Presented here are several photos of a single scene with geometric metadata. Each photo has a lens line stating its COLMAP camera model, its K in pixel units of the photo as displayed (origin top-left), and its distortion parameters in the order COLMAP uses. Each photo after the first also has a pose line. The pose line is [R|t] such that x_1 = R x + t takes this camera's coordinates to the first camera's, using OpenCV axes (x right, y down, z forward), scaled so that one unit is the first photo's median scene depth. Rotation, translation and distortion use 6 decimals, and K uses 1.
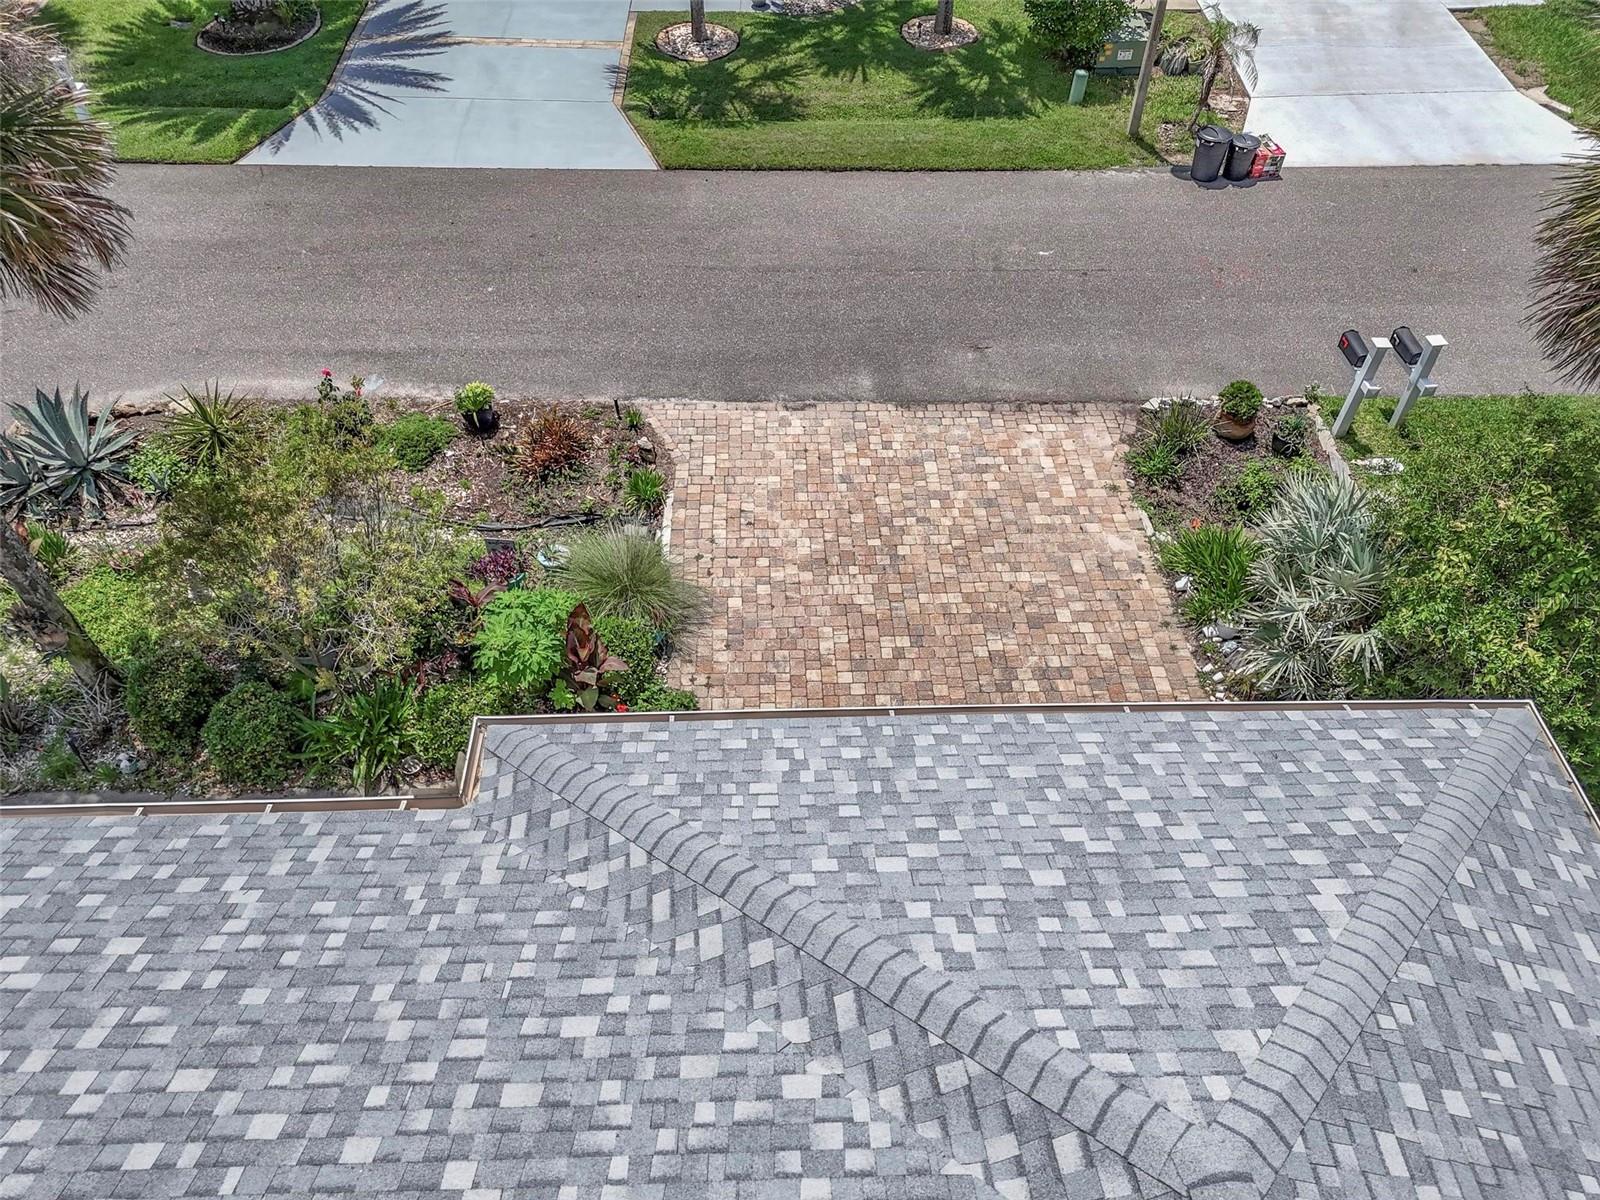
lens RADIAL K [[1170.7, 0, 798.3], [0, 1170.7, 600.9], [0, 0, 1]] dist [0.086891, -0.079223]
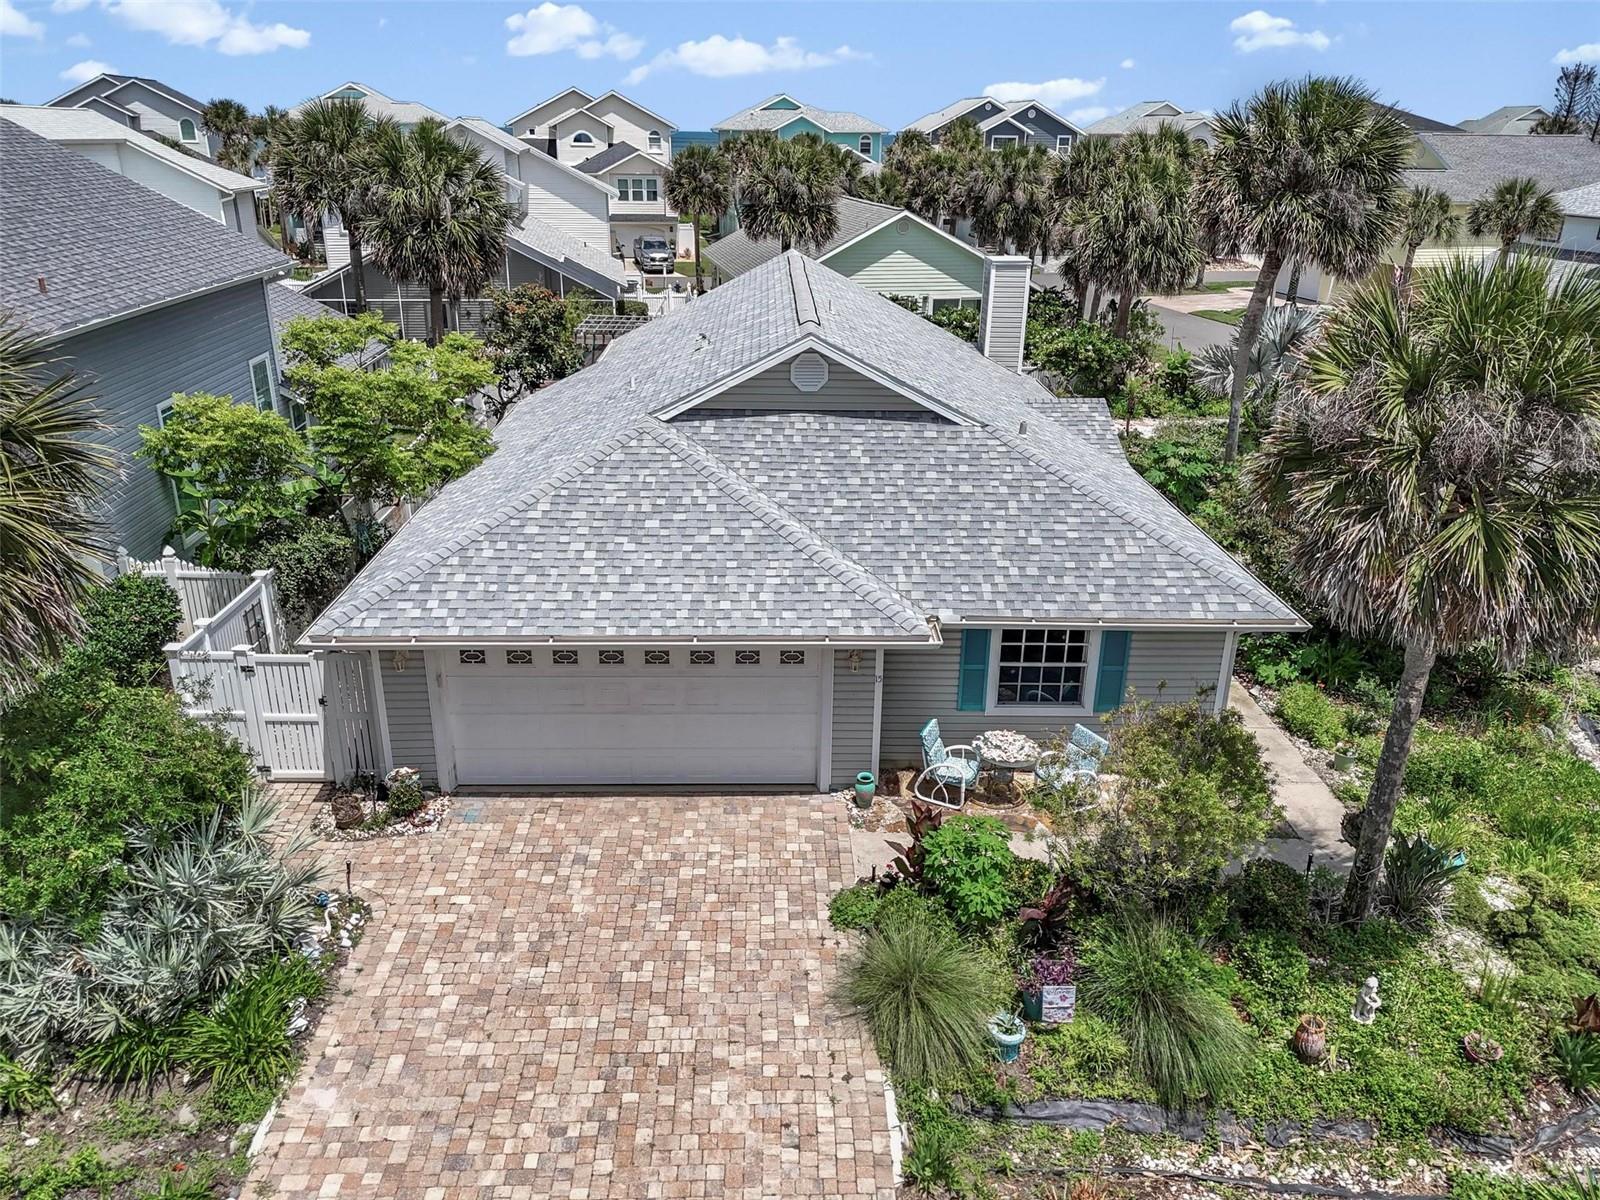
lens RADIAL K [[1176.6, 0, 799.1], [0, 1176.6, 597.3], [0, 0, 1]] dist [0.093779, -0.098132]
pose [[-0.999570, -0.028992, -0.004405, -0.034238], [-0.014553, 0.360004, 0.932837, -0.871811], [-0.025459, 0.932500, -0.360271, 0.905731]]
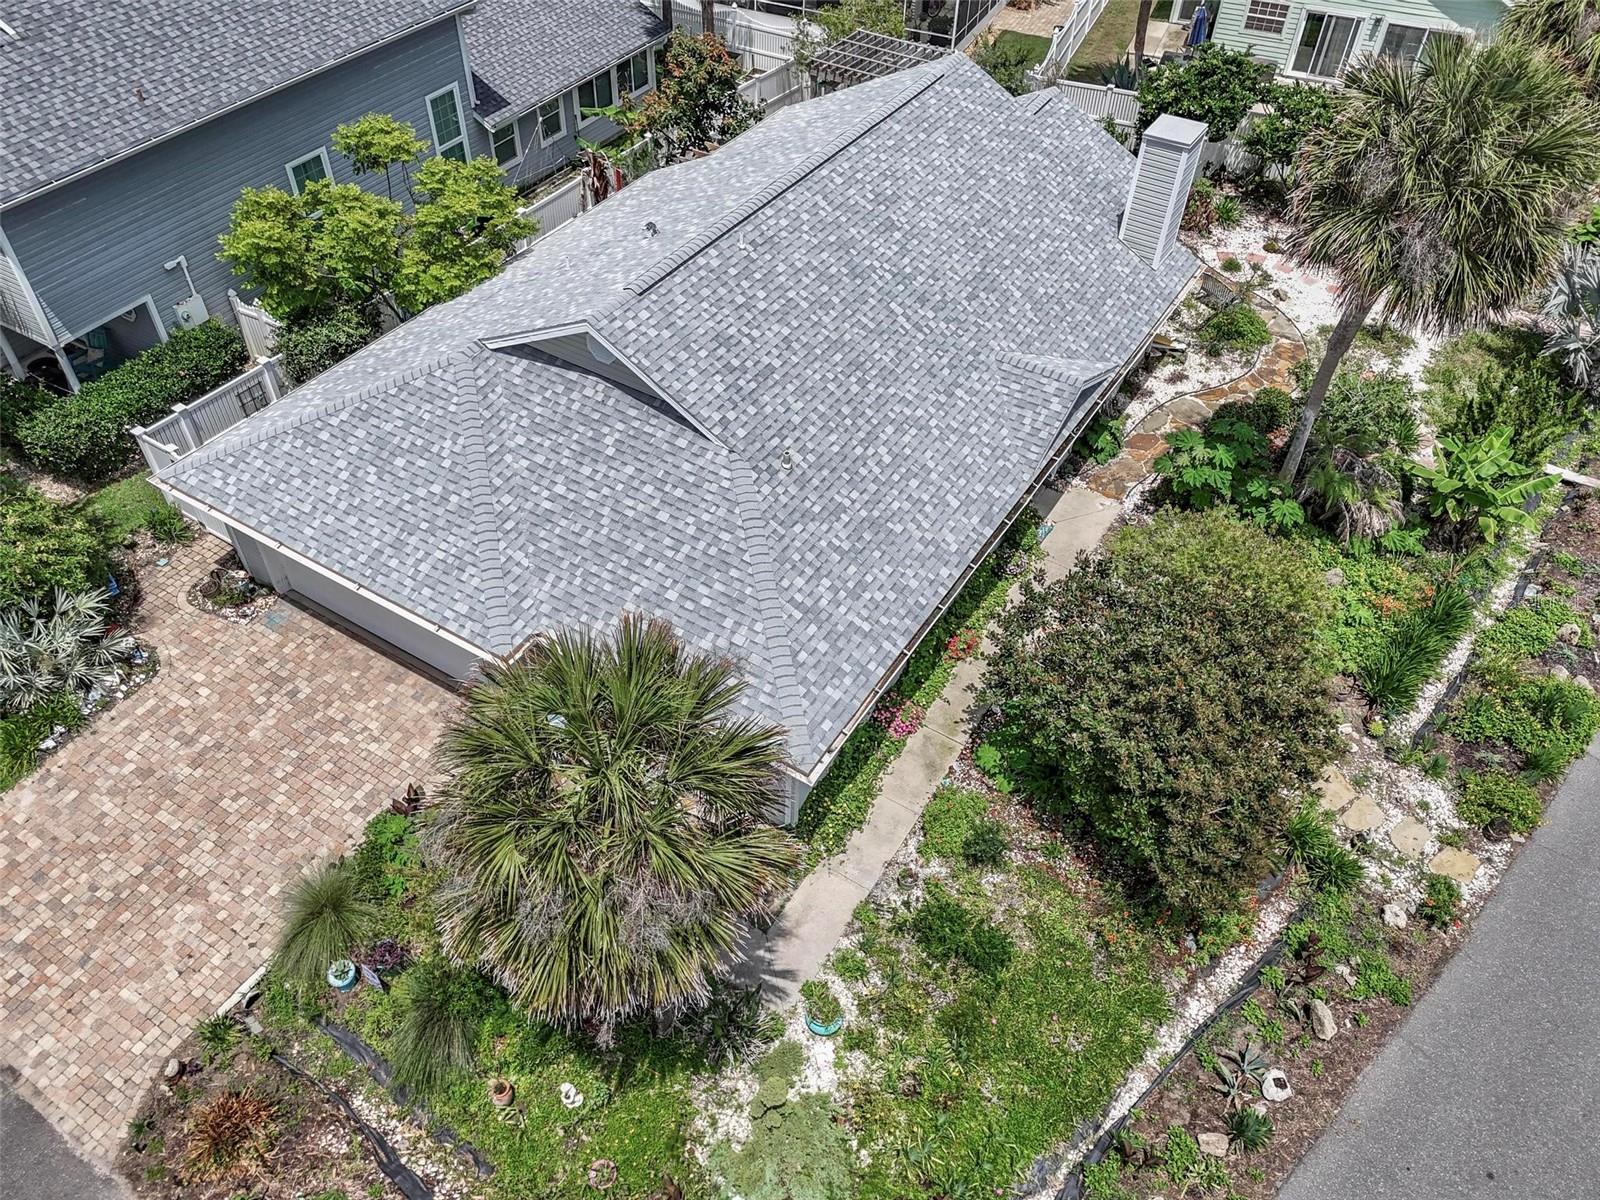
lens RADIAL K [[1170.7, 0, 798.3], [0, 1170.7, 600.9], [0, 0, 1]] dist [0.086891, -0.079223]
pose [[-0.830467, -0.418056, 0.368176, -0.797831], [0.386103, 0.044457, 0.921384, -0.902579], [-0.401558, 0.907333, 0.124493, 0.263040]]
